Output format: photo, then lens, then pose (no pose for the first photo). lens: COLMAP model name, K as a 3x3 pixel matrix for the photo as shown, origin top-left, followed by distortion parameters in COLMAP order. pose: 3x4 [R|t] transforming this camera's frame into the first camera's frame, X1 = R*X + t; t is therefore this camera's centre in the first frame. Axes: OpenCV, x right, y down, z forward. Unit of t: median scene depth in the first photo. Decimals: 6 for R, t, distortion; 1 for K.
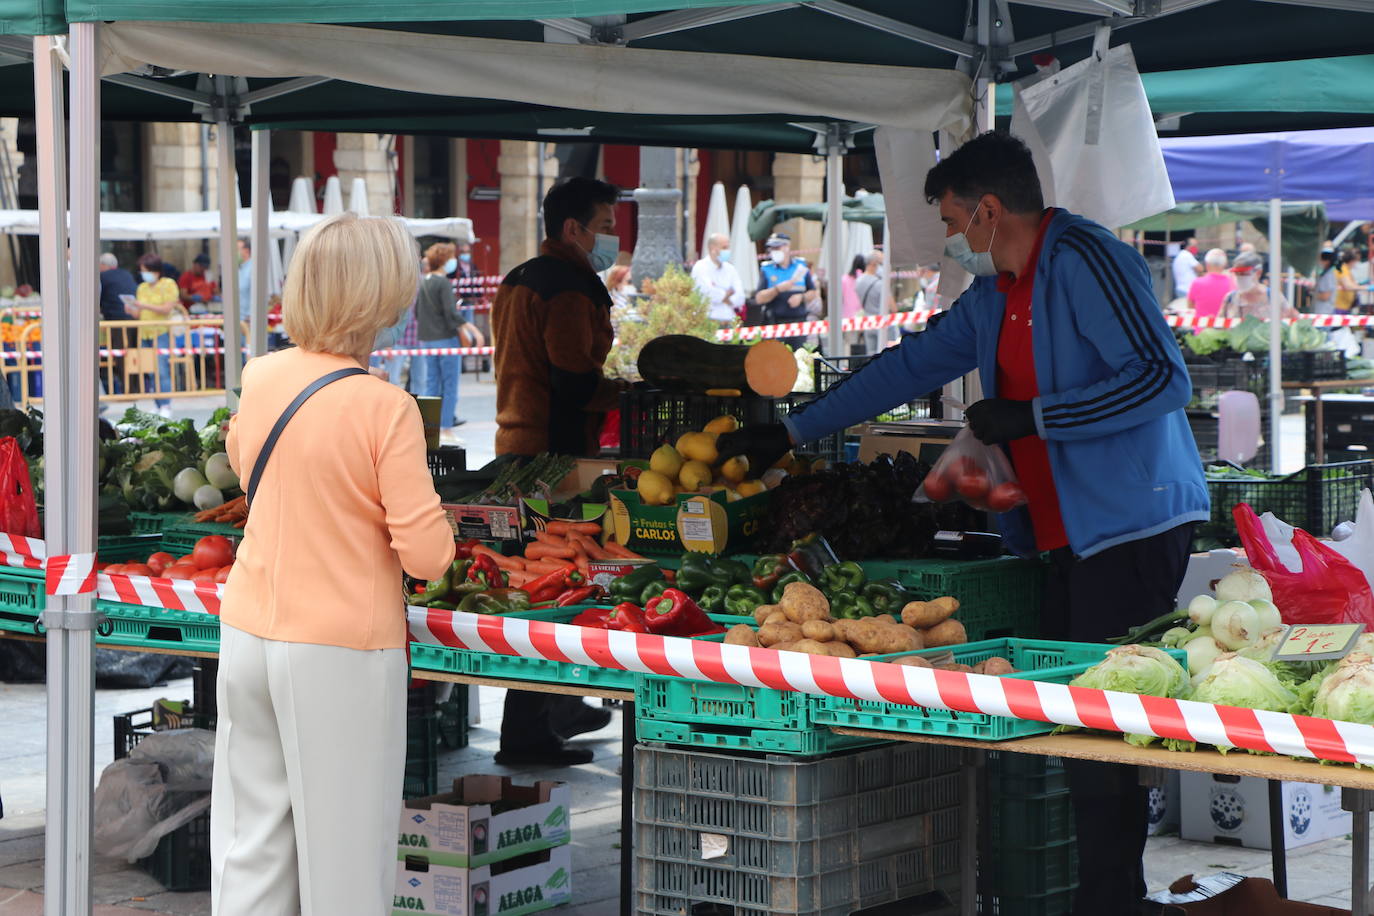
lens RADIAL K [[3275.8, 0, 691.5], [0, 3275.8, 460.0], [0, 0, 1]] dist [0.413623, 0.000000]
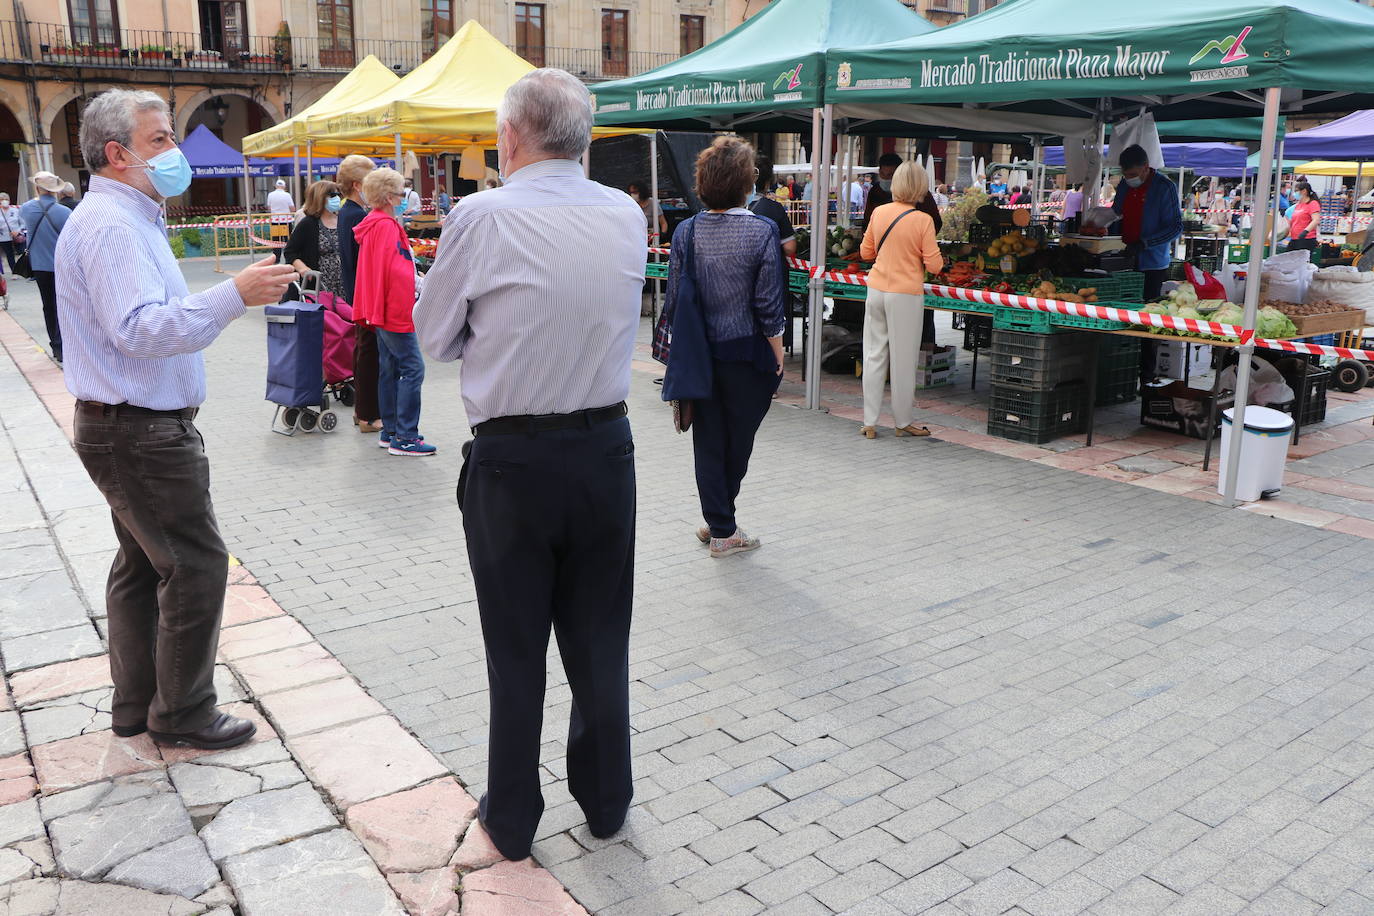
lens RADIAL K [[1127.0, 0, 682.8], [0, 1127.0, 465.6], [0, 0, 1]] dist [-0.186968, 0.153760]
pose [[0.971336, 0.060081, -0.229992, -0.050537], [-0.015546, 0.981516, 0.190747, 0.013524], [0.237201, -0.181704, 0.954316, -0.134678]]
